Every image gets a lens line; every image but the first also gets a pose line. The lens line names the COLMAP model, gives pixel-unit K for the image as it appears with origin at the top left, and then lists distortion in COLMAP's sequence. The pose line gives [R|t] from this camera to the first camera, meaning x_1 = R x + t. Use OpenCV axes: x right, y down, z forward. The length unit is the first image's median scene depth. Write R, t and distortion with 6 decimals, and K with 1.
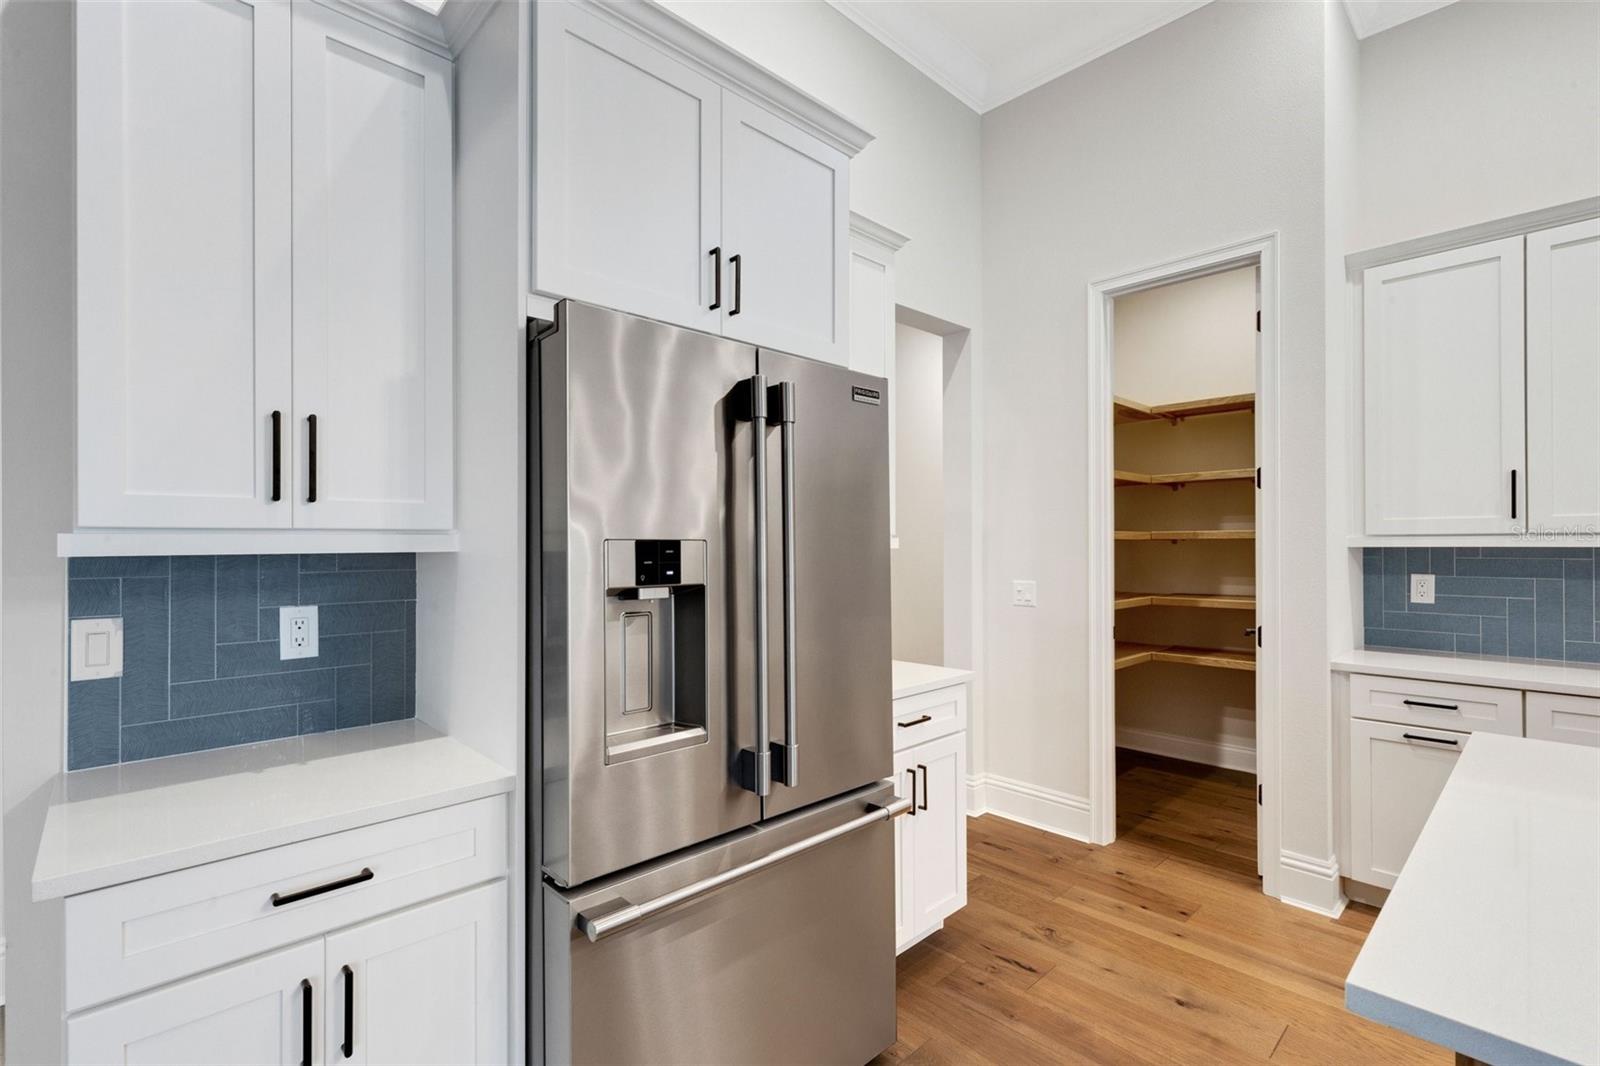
lens RADIAL K [[730.9, 0, 788.9], [0, 730.9, 529.7], [0, 0, 1]] dist [-0.003694, 0.002068]
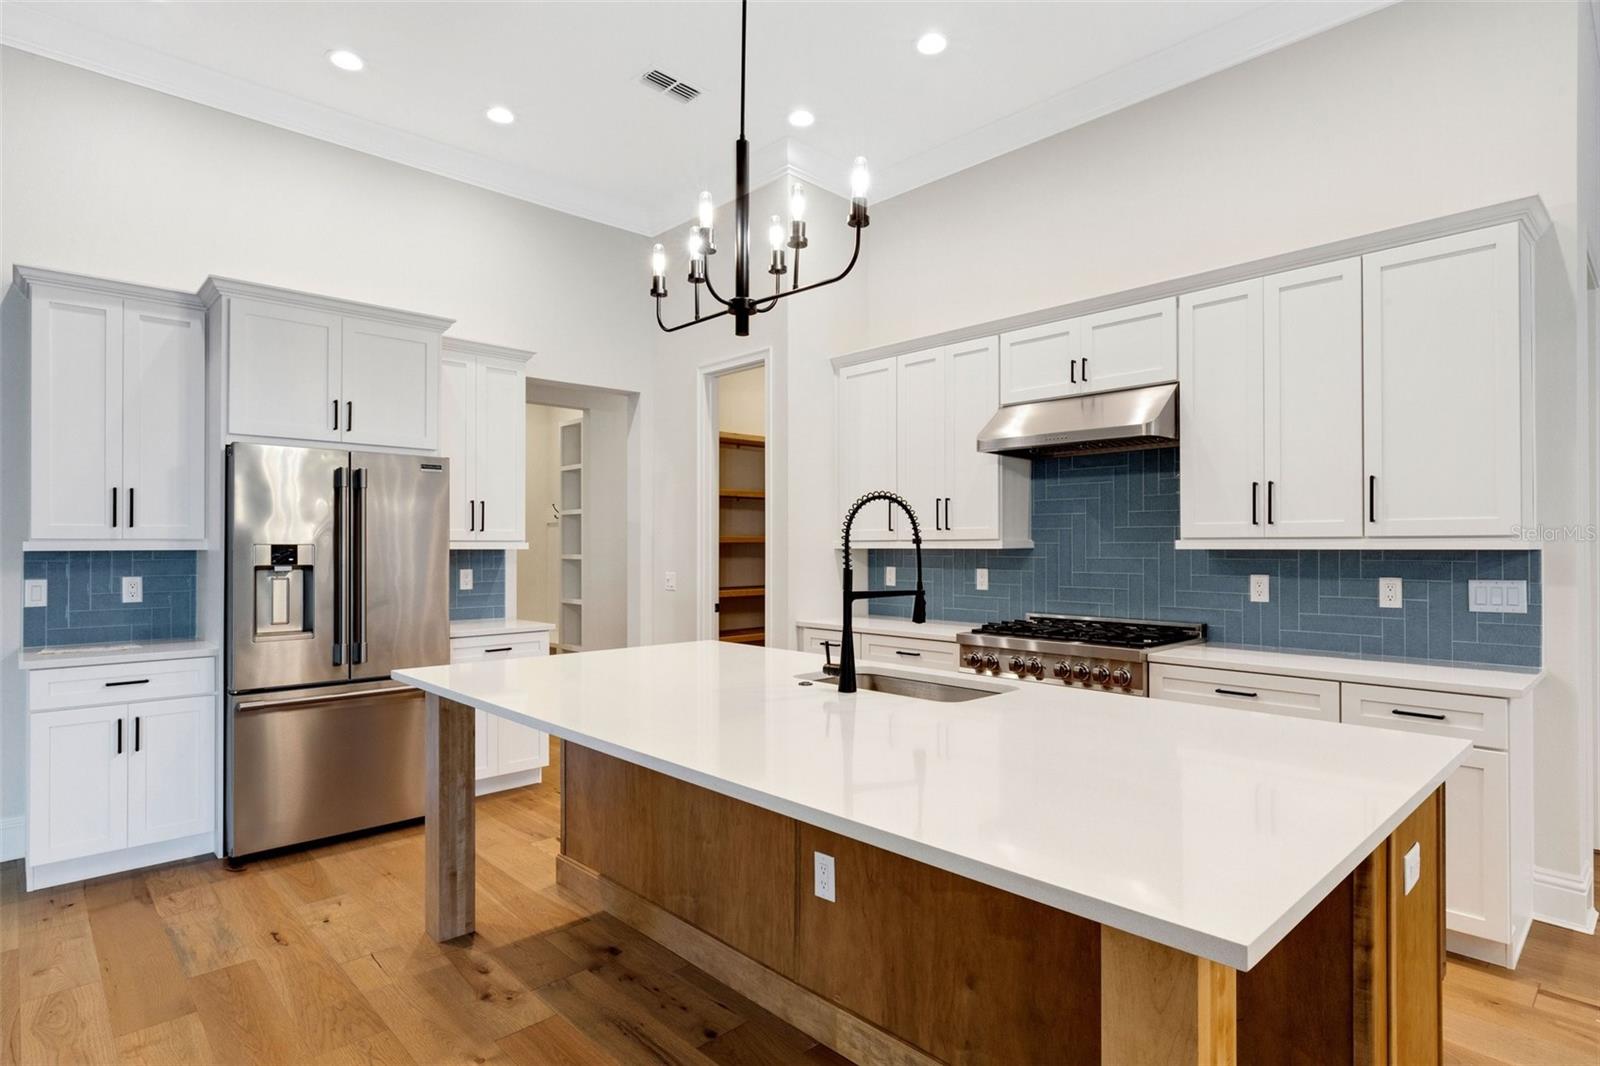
lens RADIAL K [[848.5, 0, 809.6], [0, 848.5, 525.9], [0, 0, 1]] dist [-0.017000, -0.002481]
pose [[0.999913, 0.002832, 0.012861, 1.174338], [-0.002811, 0.999995, -0.001670, -0.036541], [-0.012865, 0.001634, 0.999916, -1.343273]]
